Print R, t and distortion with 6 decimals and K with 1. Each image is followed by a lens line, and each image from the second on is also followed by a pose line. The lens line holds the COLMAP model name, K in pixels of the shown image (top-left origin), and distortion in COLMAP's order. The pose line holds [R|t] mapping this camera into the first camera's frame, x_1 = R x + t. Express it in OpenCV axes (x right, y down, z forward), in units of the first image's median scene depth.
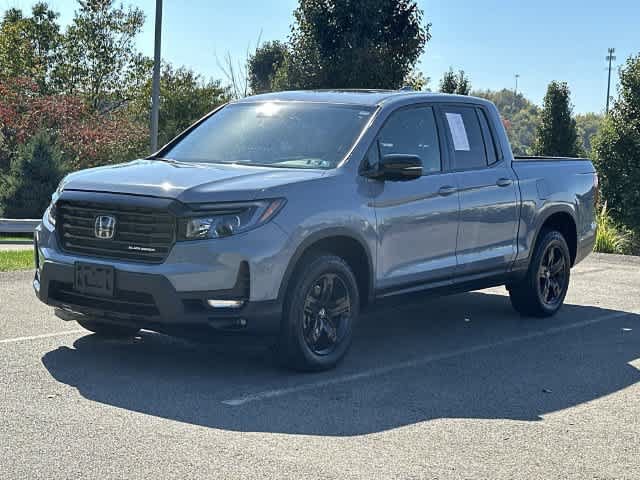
lens RADIAL K [[1081.1, 0, 322.5], [0, 1081.1, 254.3], [0, 0, 1]] dist [0.198024, -0.168587]
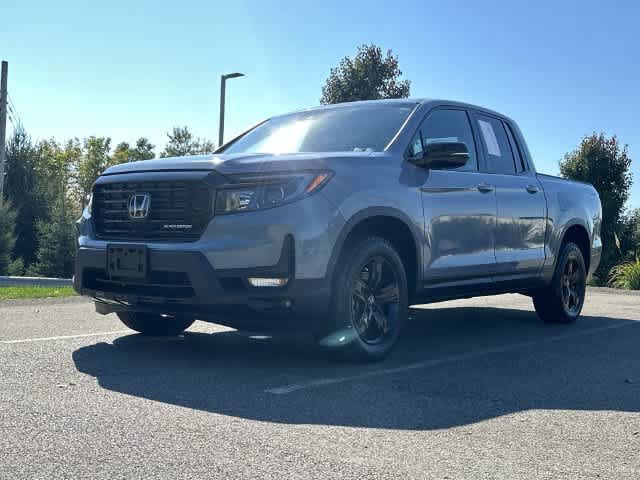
lens RADIAL K [[734.4, 0, 320.0], [0, 734.4, 240.0], [0, 0, 1]] dist [0.166703, -0.016745]
pose [[0.999715, -0.013139, -0.019916, -0.032763], [0.011051, 0.994768, -0.101564, 0.070487], [0.021146, 0.101315, 0.994630, 0.375796]]
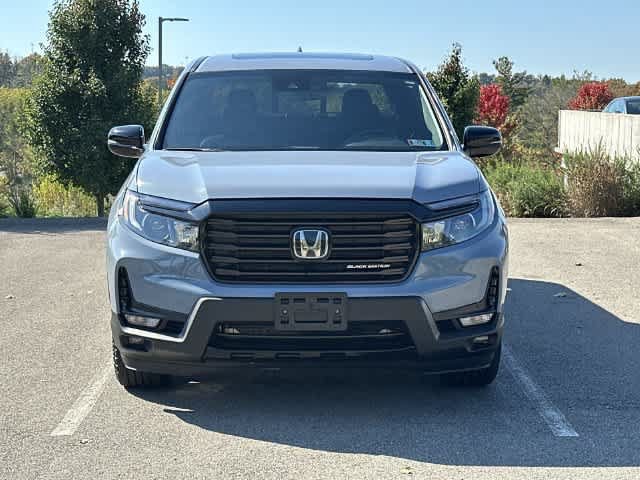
lens RADIAL K [[1081.1, 0, 322.5], [0, 1081.1, 254.3], [0, 0, 1]] dist [0.198024, -0.168587]
pose [[0.796676, -0.111906, 0.593956, -0.652519], [0.083265, 0.993661, 0.075530, -0.075196], [-0.598644, -0.010717, 0.800944, 0.383797]]
